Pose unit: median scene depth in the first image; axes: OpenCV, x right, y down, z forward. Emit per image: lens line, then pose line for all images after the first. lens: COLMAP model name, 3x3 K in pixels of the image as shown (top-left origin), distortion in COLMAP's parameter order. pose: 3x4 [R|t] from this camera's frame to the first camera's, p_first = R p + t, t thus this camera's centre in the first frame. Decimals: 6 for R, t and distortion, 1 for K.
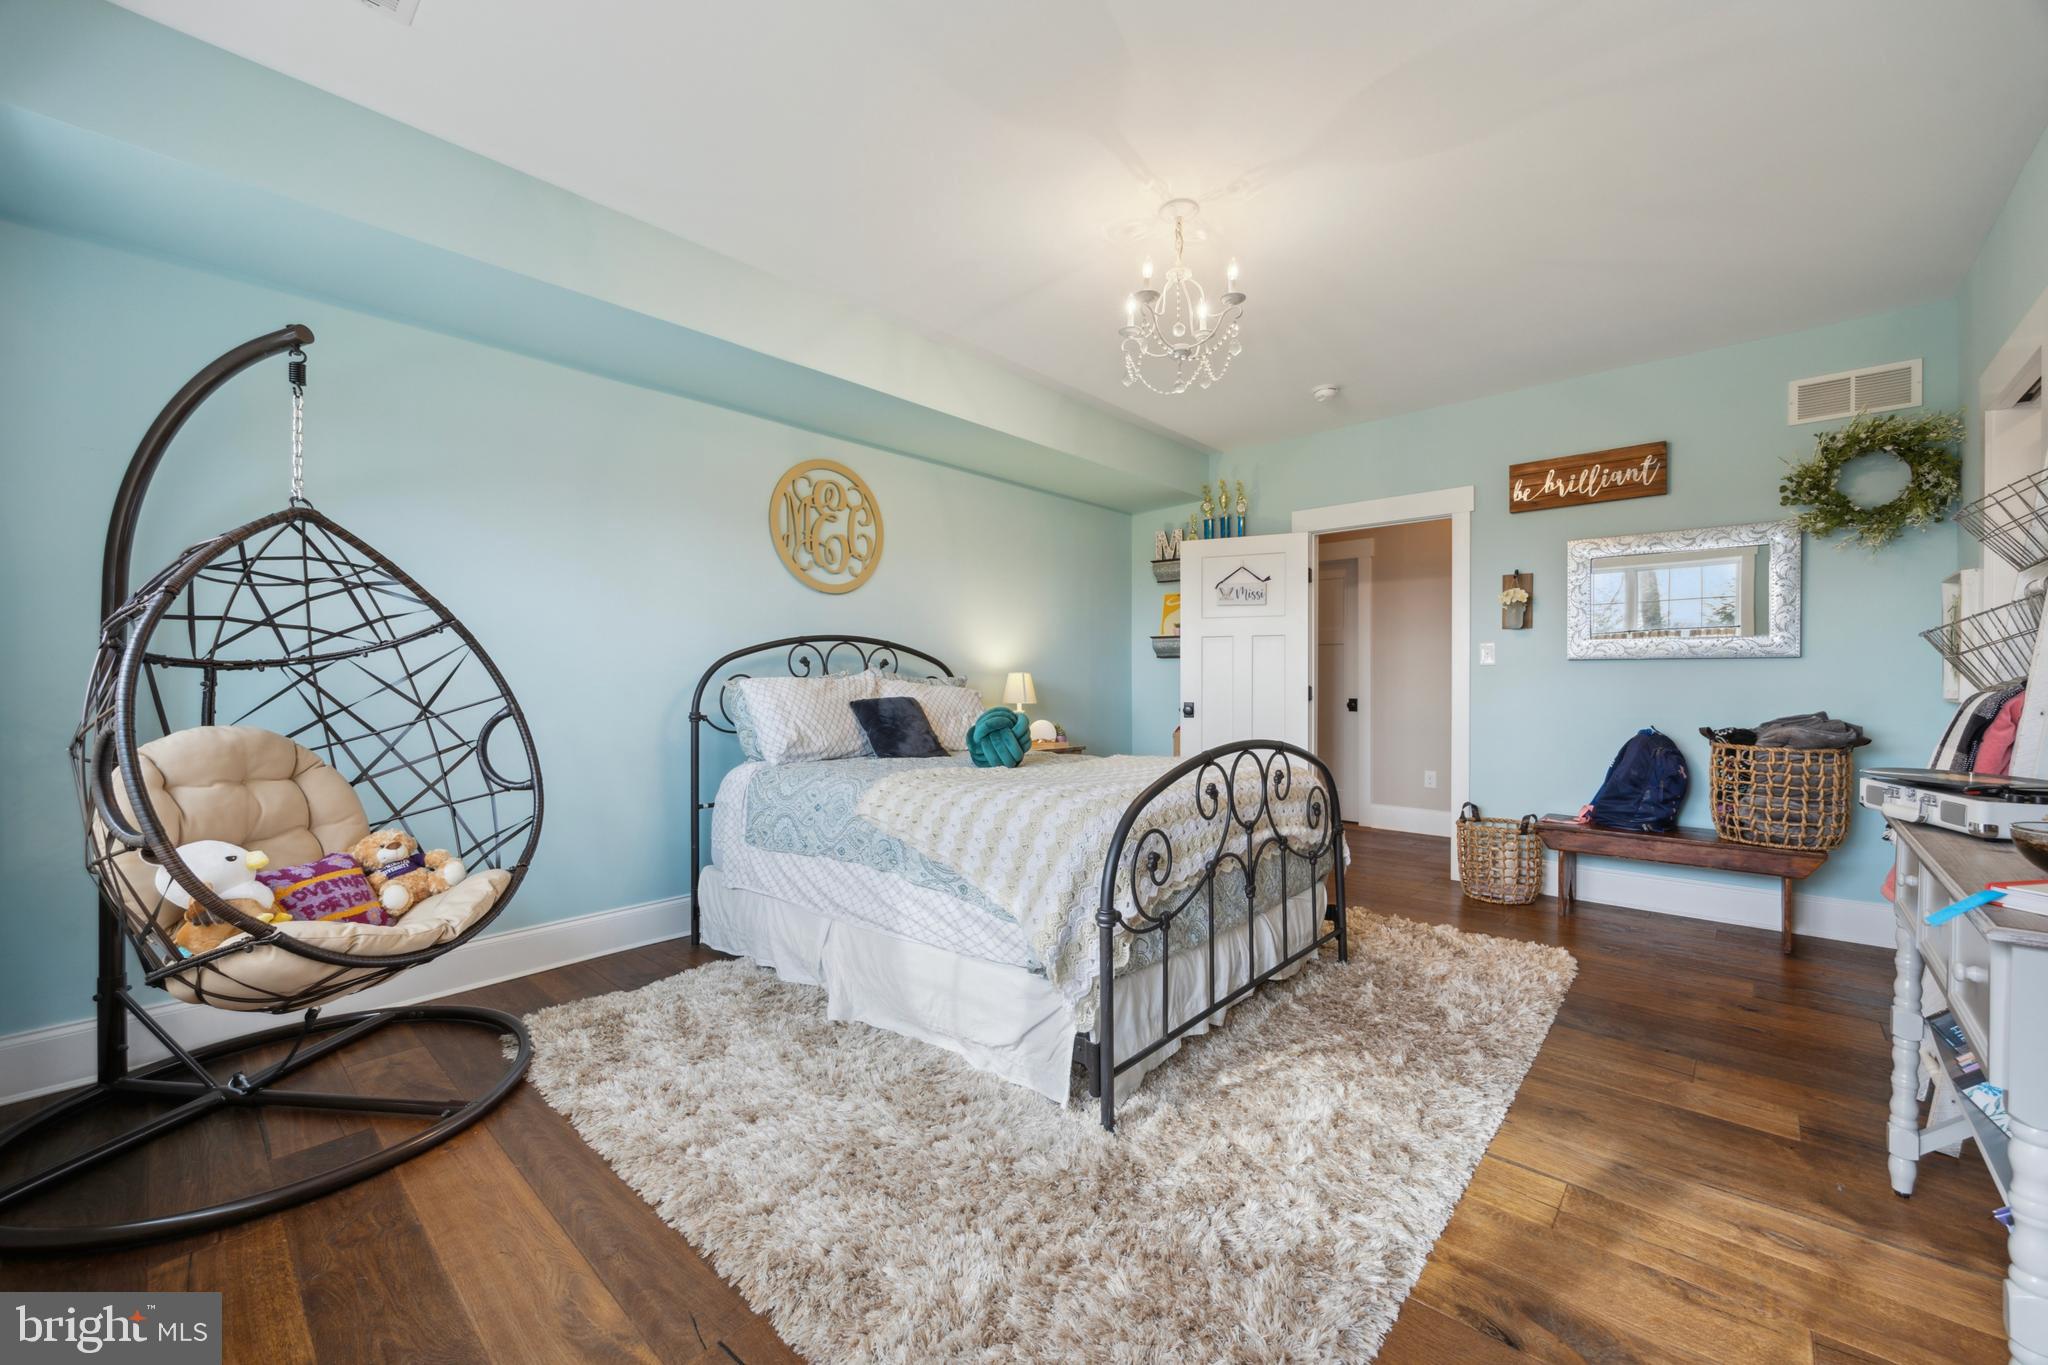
lens RADIAL K [[798.3, 0, 1032.5], [0, 798.3, 681.9], [0, 0, 1]] dist [-0.008864, 0.000067]
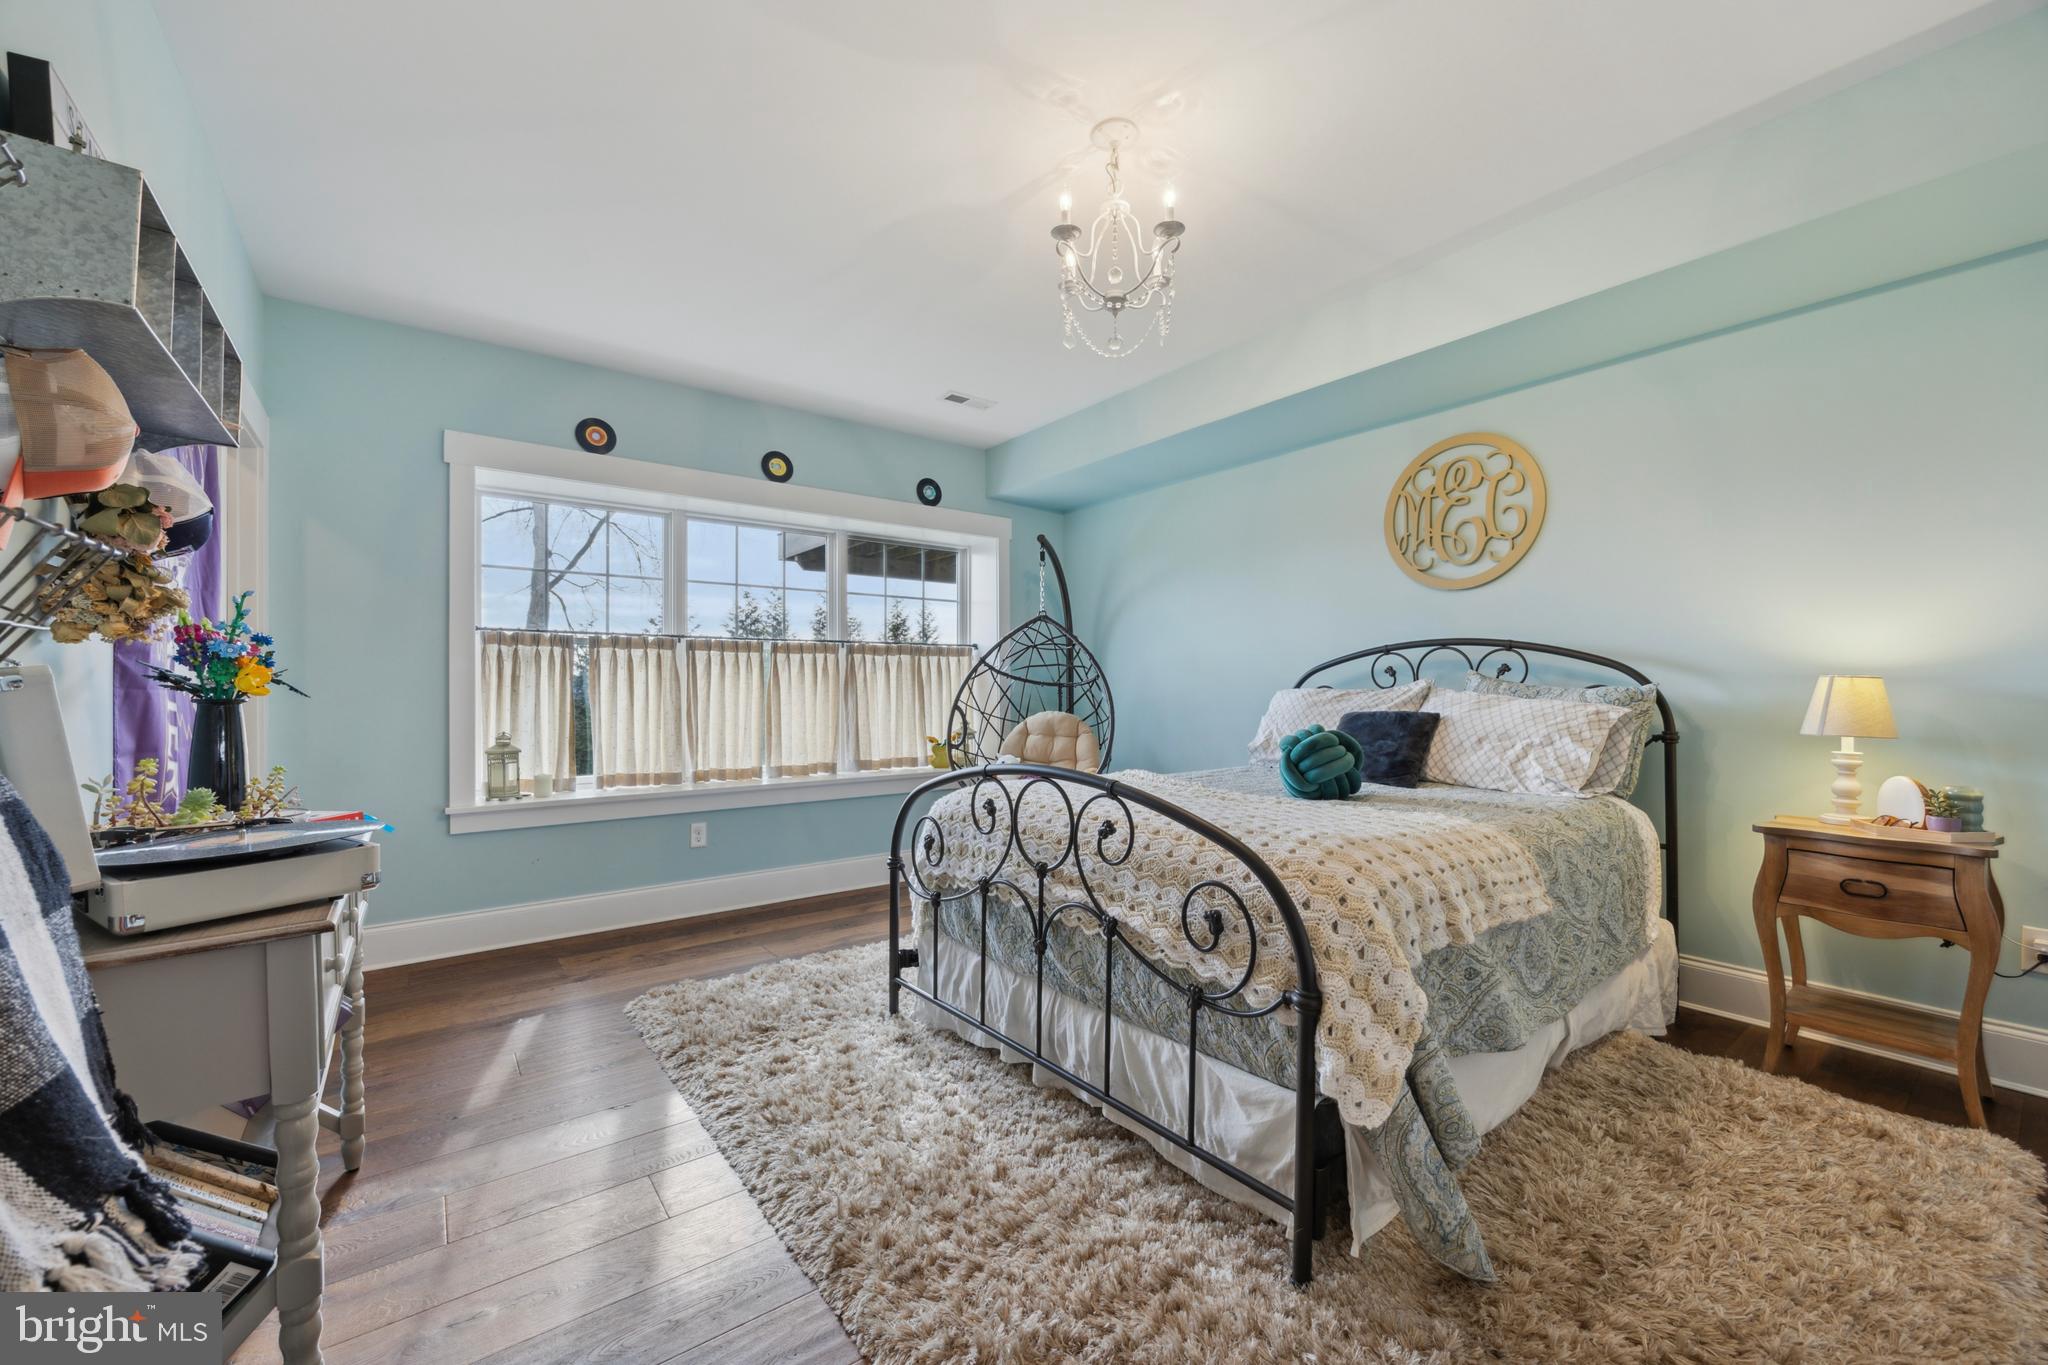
lens RADIAL K [[798.3, 0, 1042.7], [0, 798.3, 697.1], [0, 0, 1]] dist [-0.008864, 0.000067]
pose [[-0.176176, 0.006800, -0.984335, 1.010056], [0.002286, 0.999976, 0.006499, -0.002878], [0.984356, -0.001105, -0.176187, 1.067318]]
